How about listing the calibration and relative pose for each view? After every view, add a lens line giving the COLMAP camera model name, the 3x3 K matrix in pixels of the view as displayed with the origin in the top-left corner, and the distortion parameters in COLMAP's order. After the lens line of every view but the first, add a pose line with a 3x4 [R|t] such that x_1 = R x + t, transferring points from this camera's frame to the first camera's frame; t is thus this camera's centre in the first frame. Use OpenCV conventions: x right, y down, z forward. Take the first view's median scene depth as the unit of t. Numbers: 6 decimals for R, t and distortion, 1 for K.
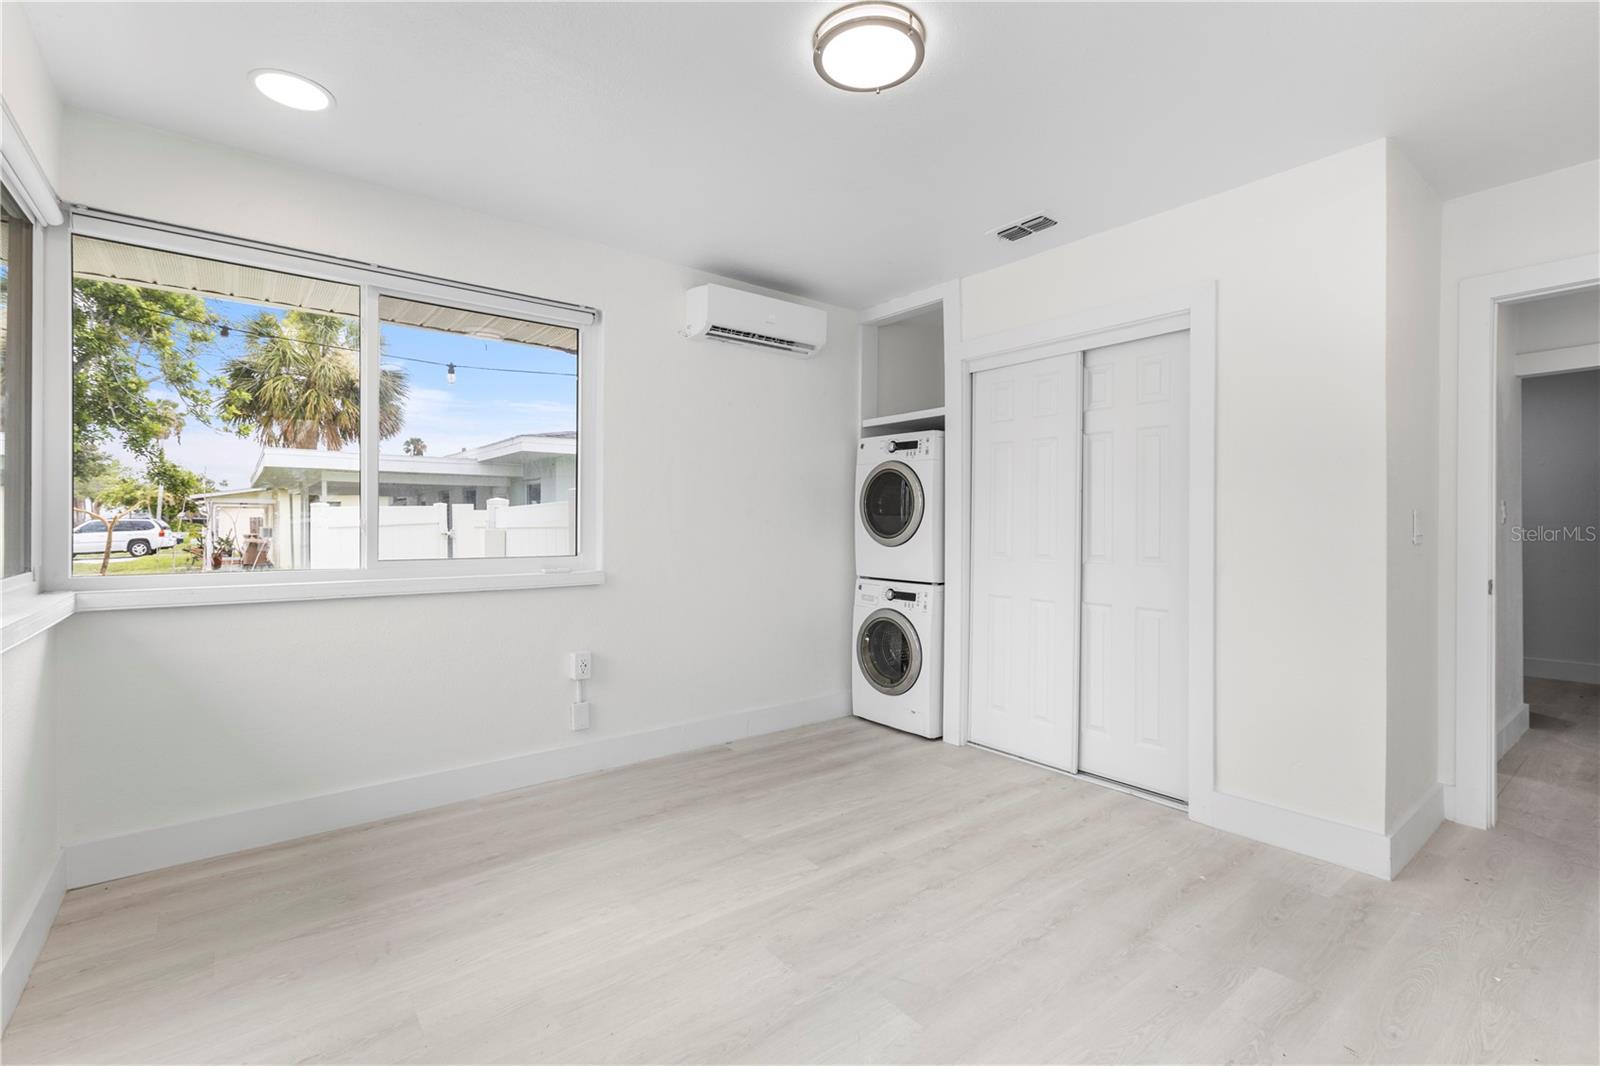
lens RADIAL K [[718.1, 0, 795.2], [0, 718.1, 523.0], [0, 0, 1]] dist [-0.000748, -0.000212]
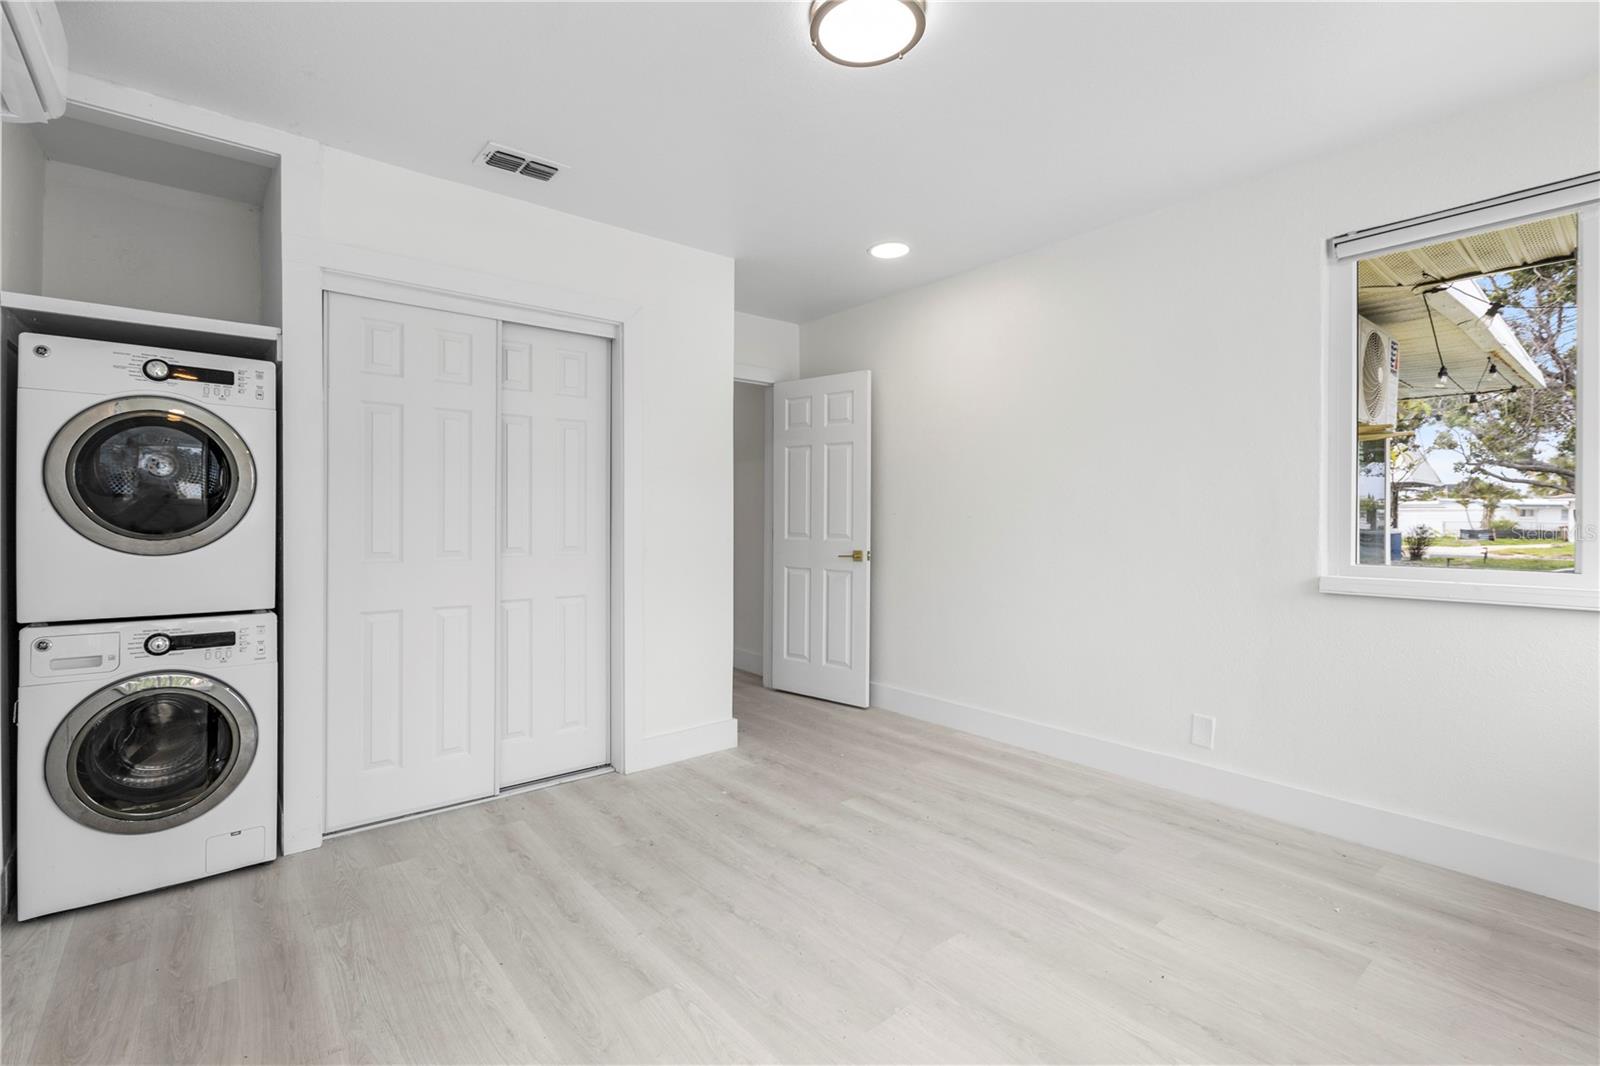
lens RADIAL K [[718.1, 0, 795.2], [0, 718.1, 523.0], [0, 0, 1]] dist [-0.000748, -0.000212]
pose [[-0.021905, -0.011679, 0.999692, -0.527885], [-0.002635, 0.999929, 0.011624, 0.001233], [-0.999757, -0.002380, -0.021934, 0.681434]]
